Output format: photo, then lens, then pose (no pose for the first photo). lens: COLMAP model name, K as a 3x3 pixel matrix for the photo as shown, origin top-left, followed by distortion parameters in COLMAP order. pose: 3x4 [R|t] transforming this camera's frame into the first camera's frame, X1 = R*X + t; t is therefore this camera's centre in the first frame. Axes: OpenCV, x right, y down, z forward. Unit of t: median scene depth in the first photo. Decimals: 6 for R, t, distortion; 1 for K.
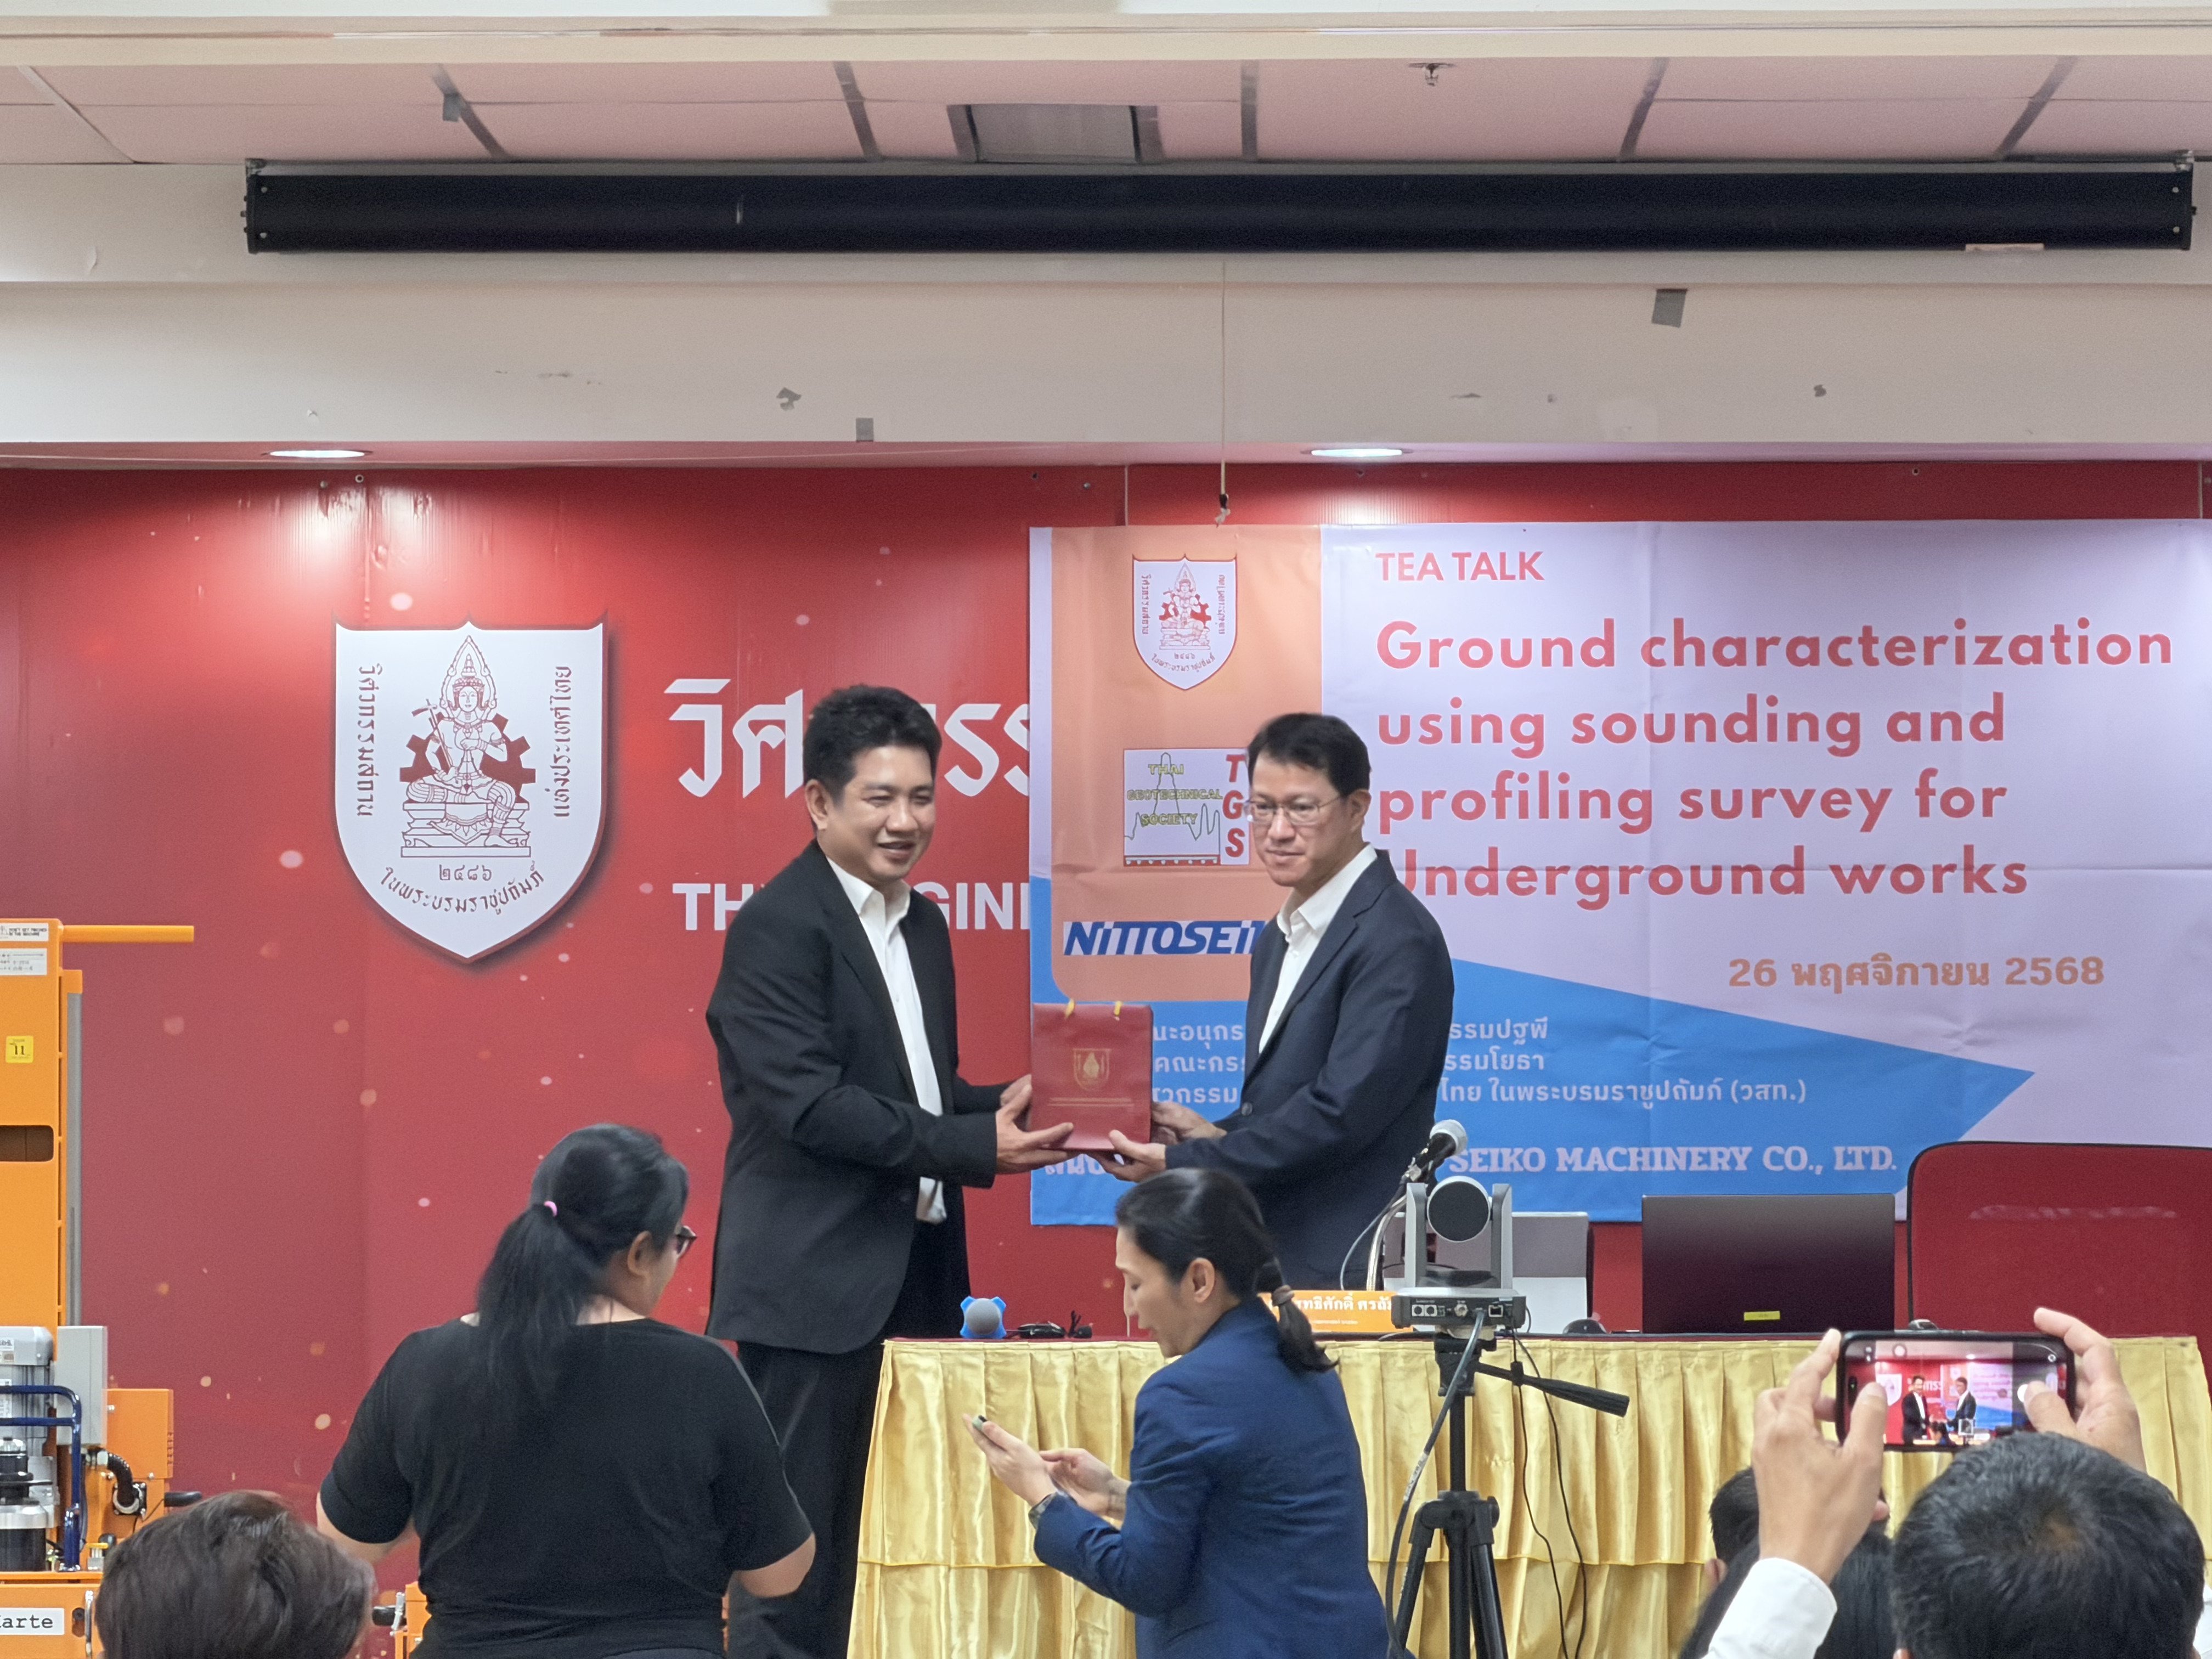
lens RADIAL K [[13244.3, 0, 1106.0], [0, 13244.3, 829.5], [0, 0, 1]] dist [0.132006, 4.251637]
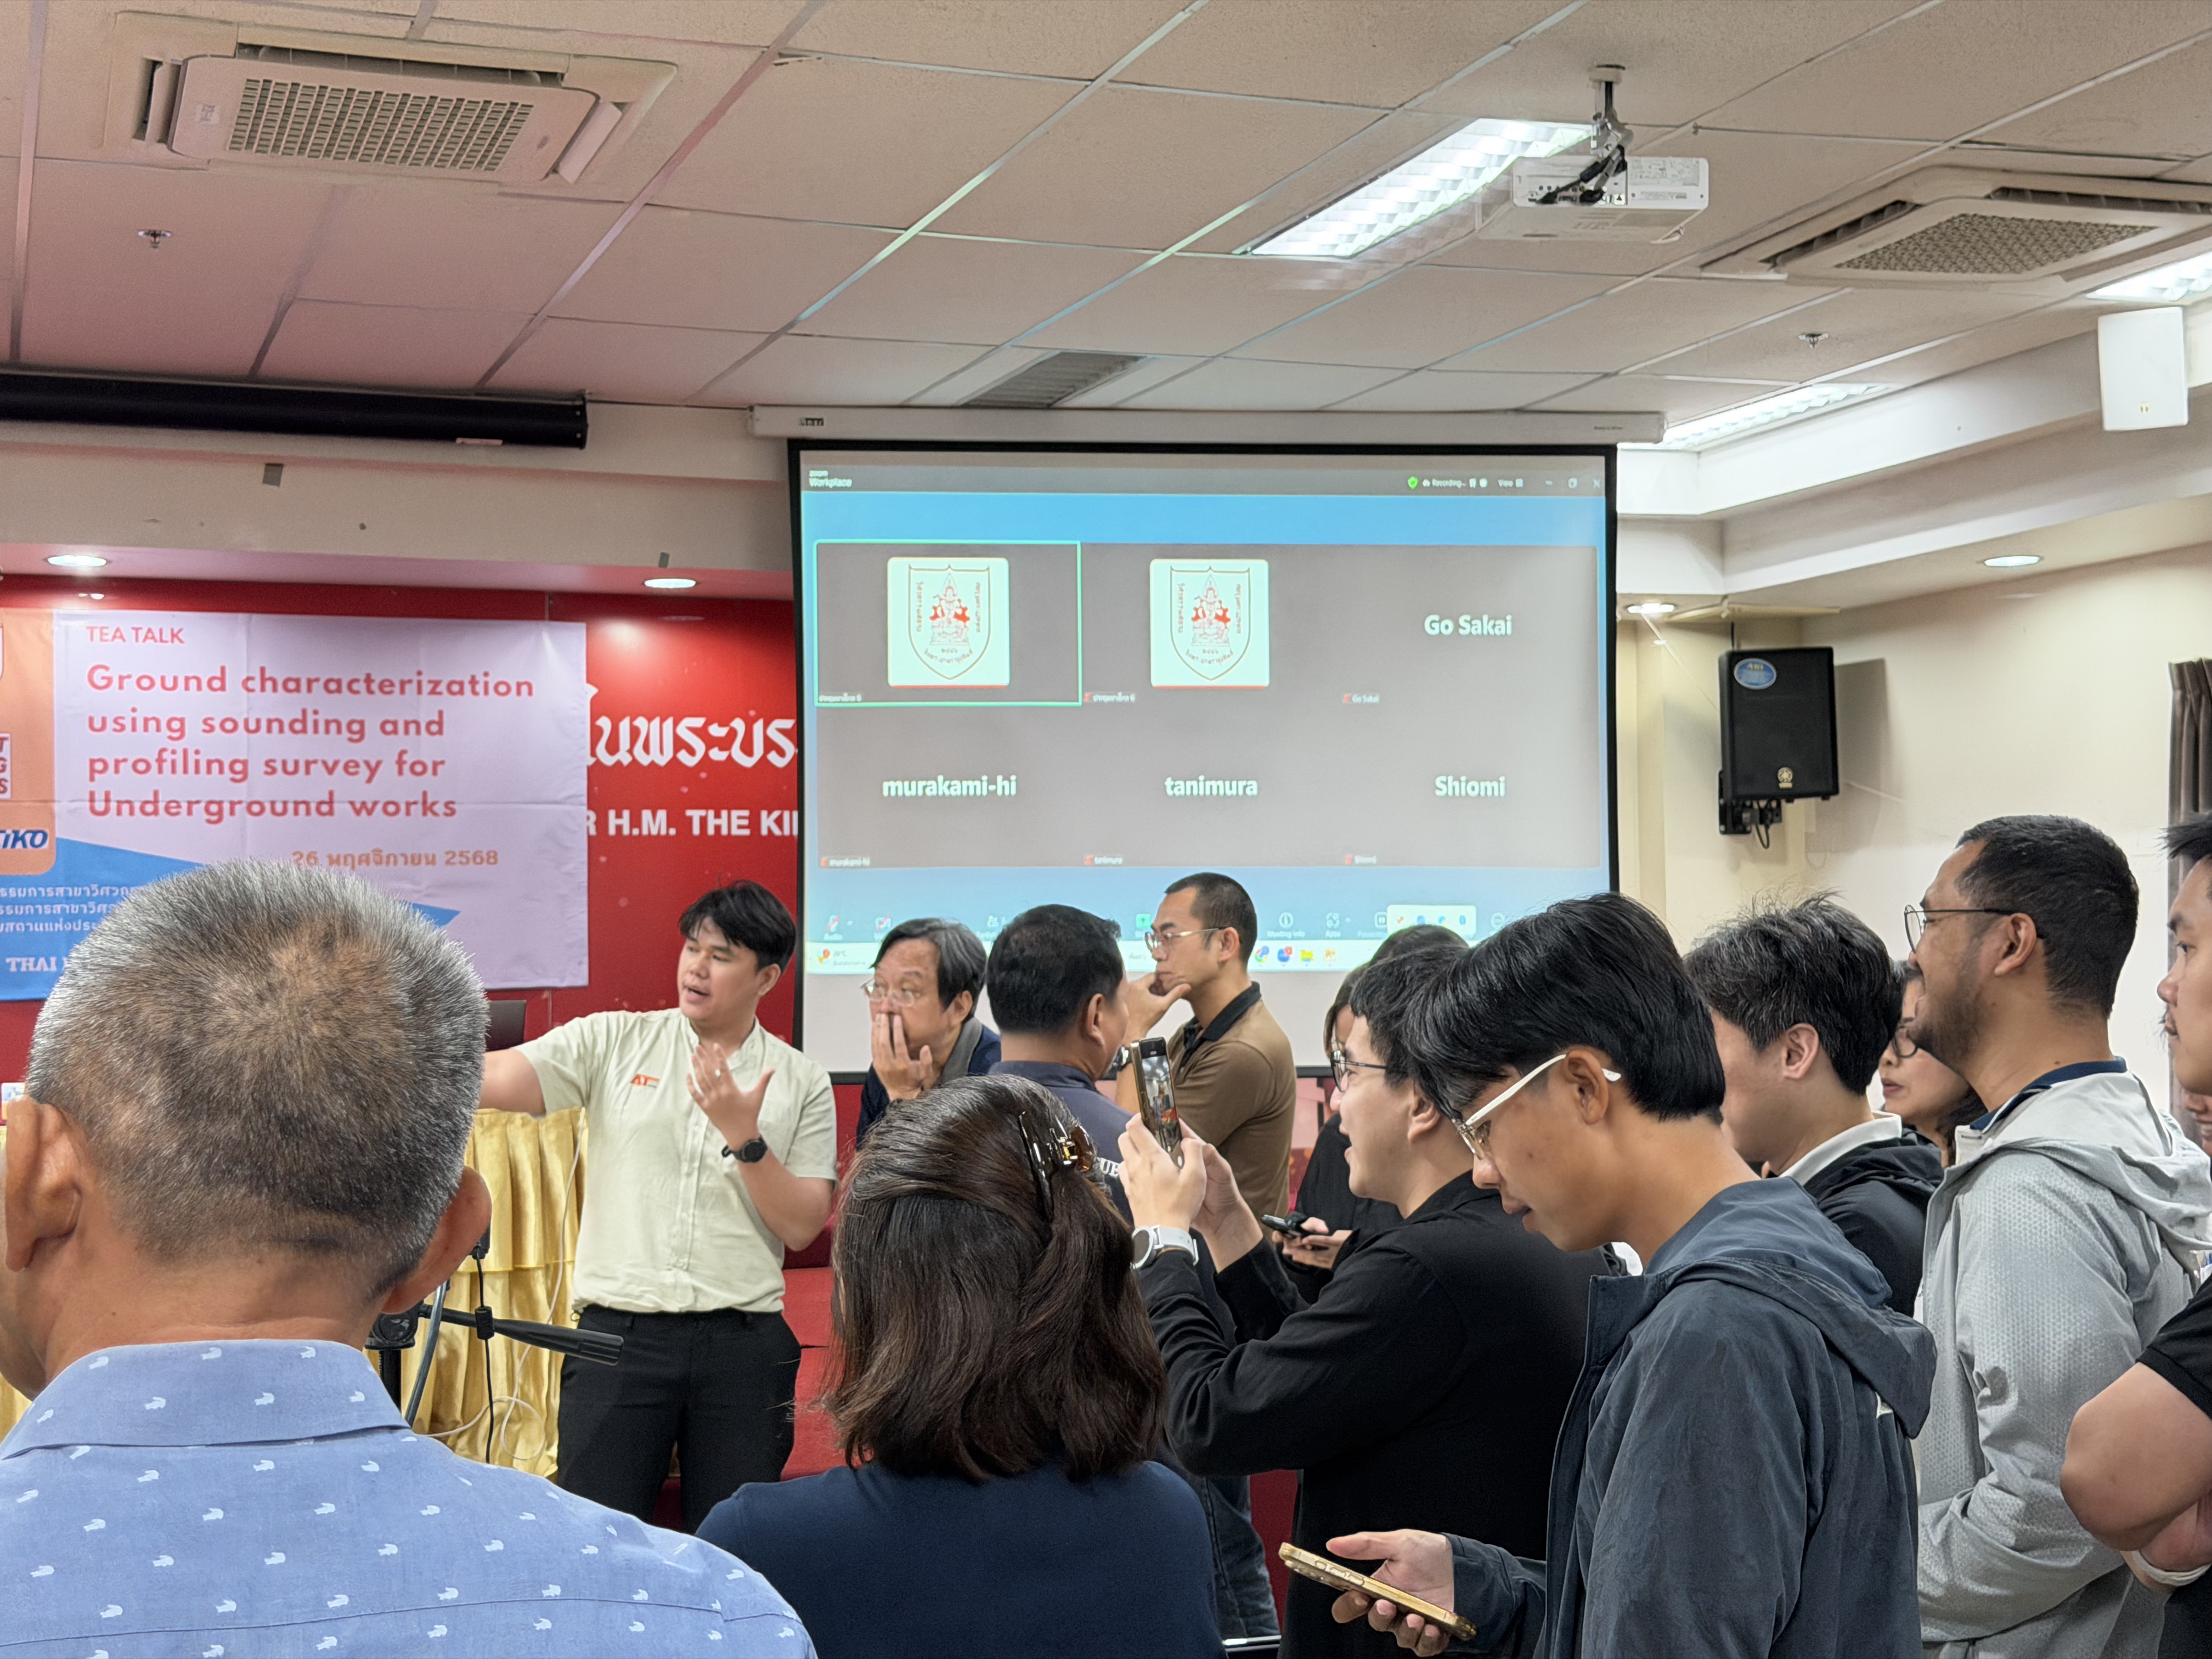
lens RADIAL K [[3101.4, 0, 1104.9], [0, 3101.4, 854.8], [0, 0, 1]] dist [0.156657, -0.247155]
pose [[0.935544, 0.000682, 0.353210, -0.001090], [0.000630, 0.999993, -0.003598, 0.011884], [-0.353210, 0.003589, 0.935537, 0.551345]]
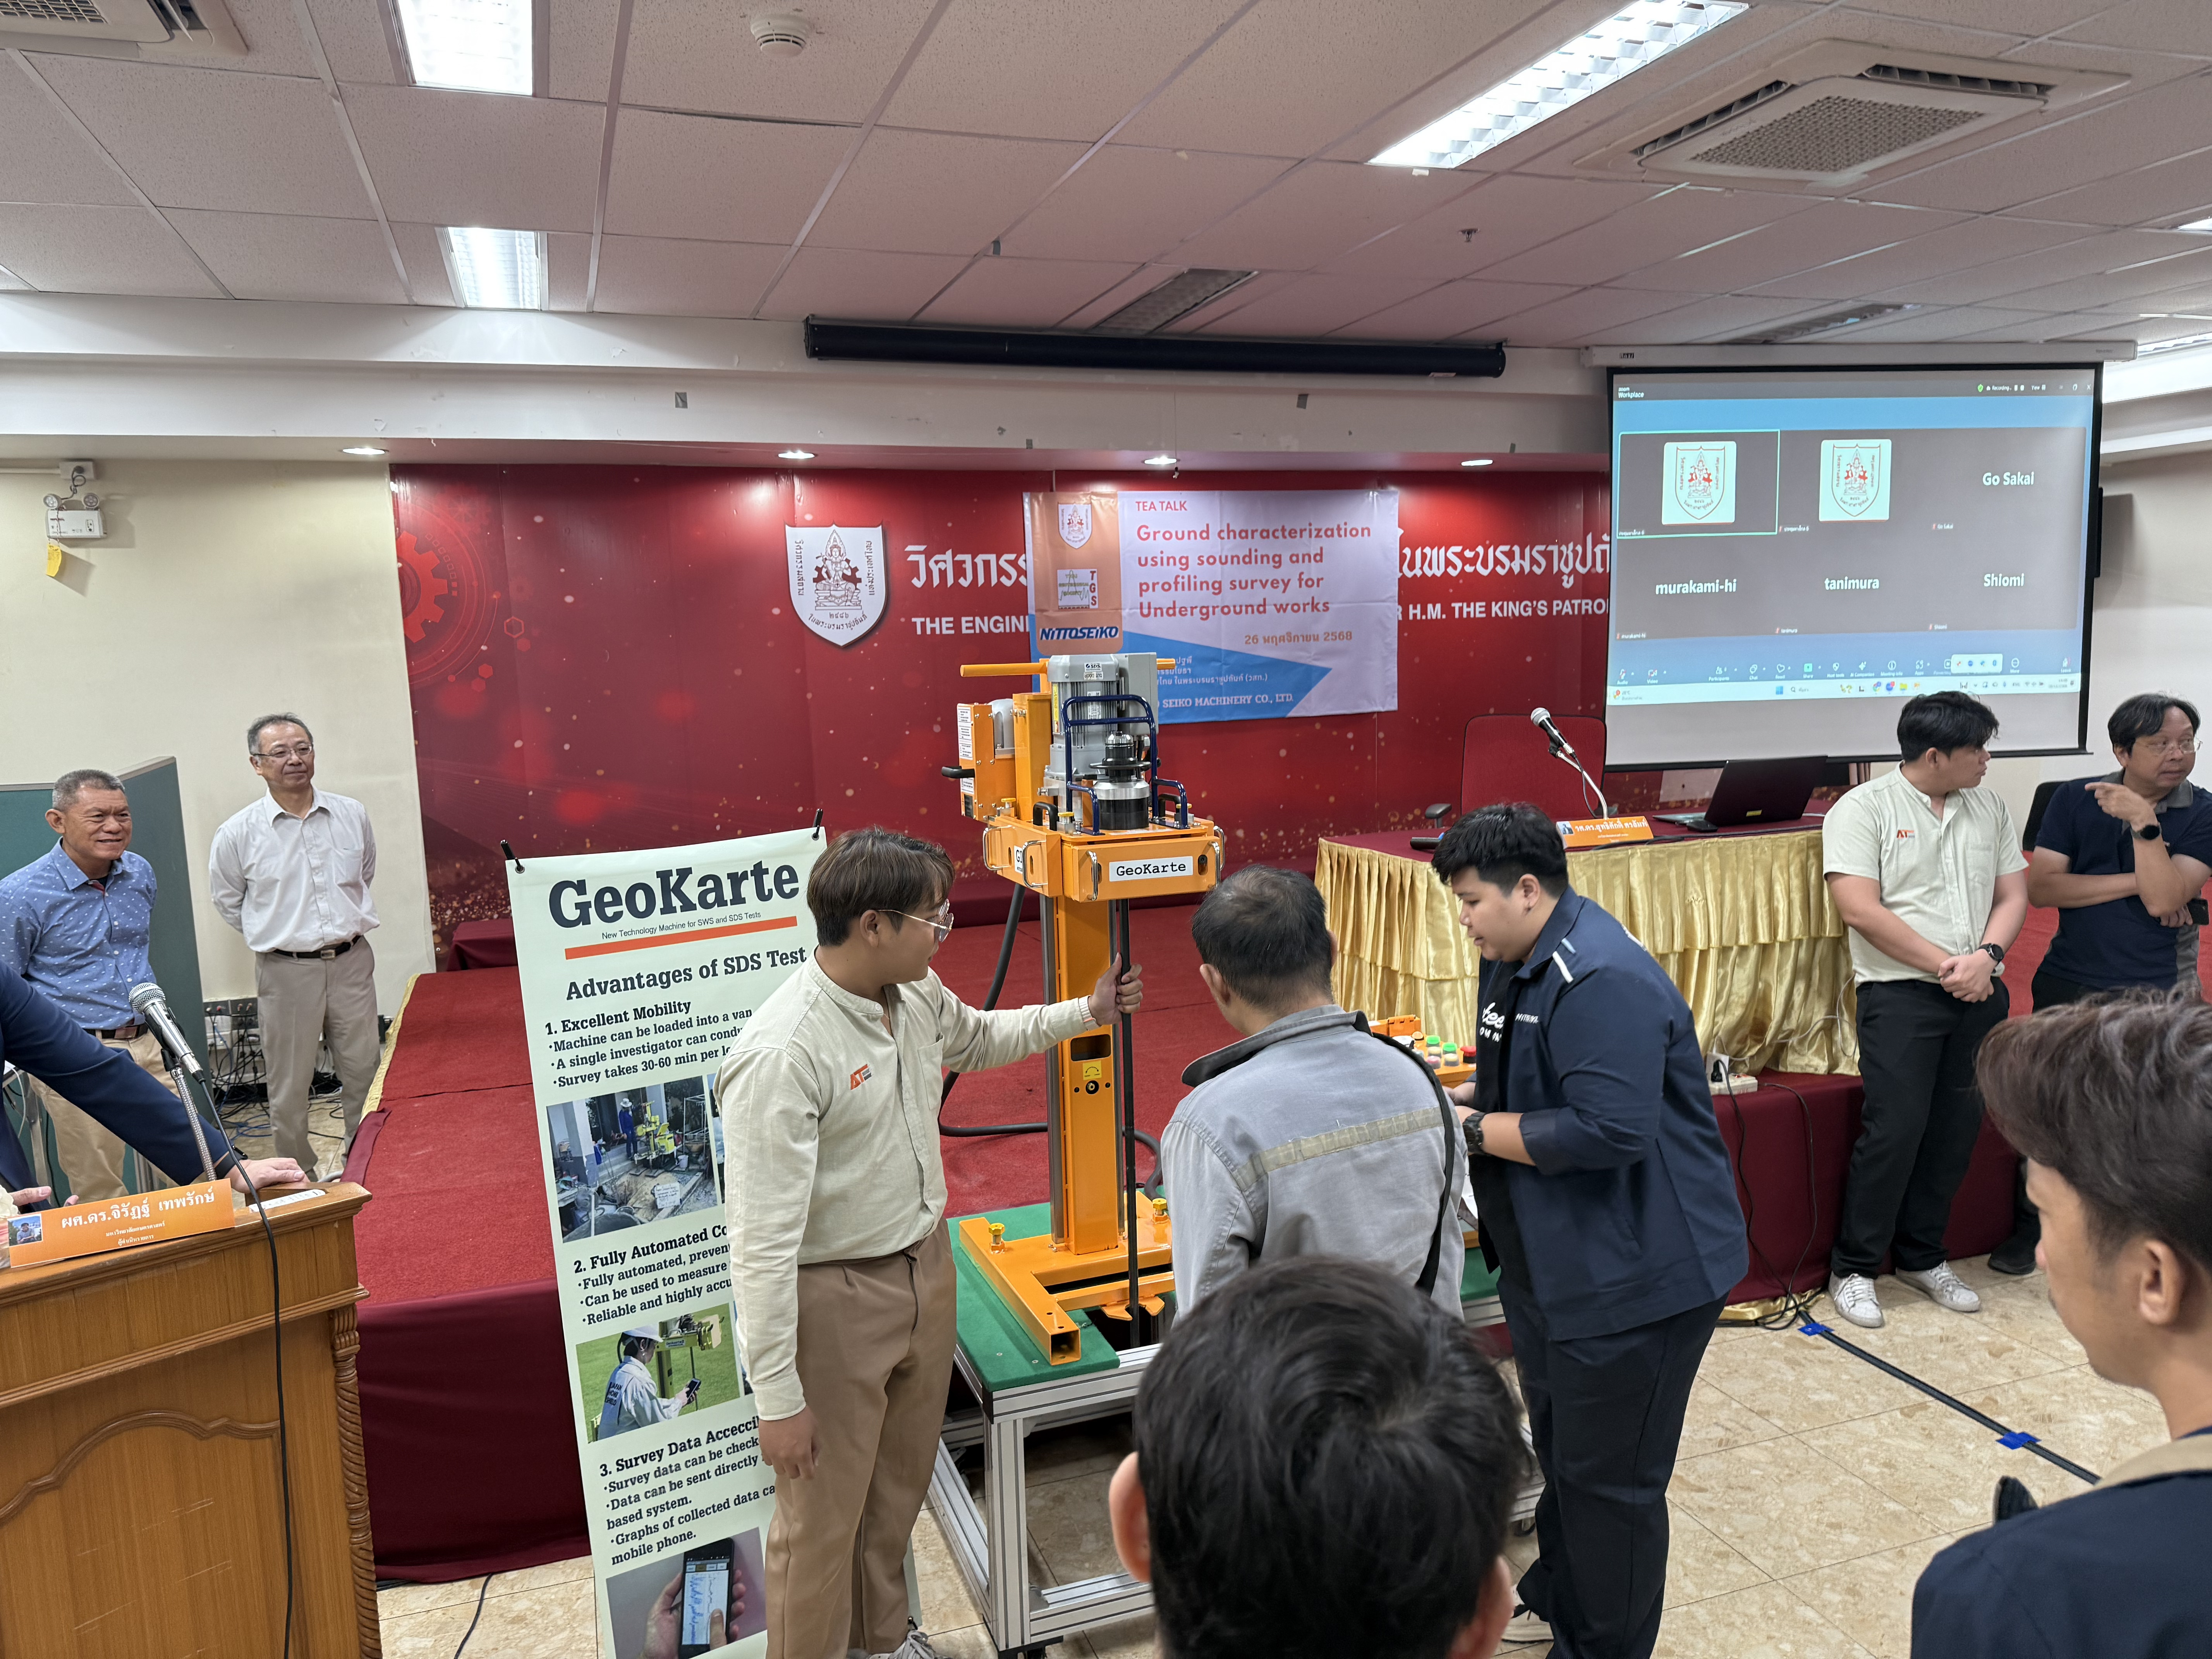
lens RADIAL K [[1532.9, 0, 1093.3], [0, 1532.9, 855.2], [0, 0, 1]] dist [0.159998, -0.260514]
pose [[0.939262, -0.073503, 0.335239, -0.112407], [0.018191, 0.986086, 0.165238, 0.000249], [-0.342720, -0.149103, 0.927530, 0.666284]]
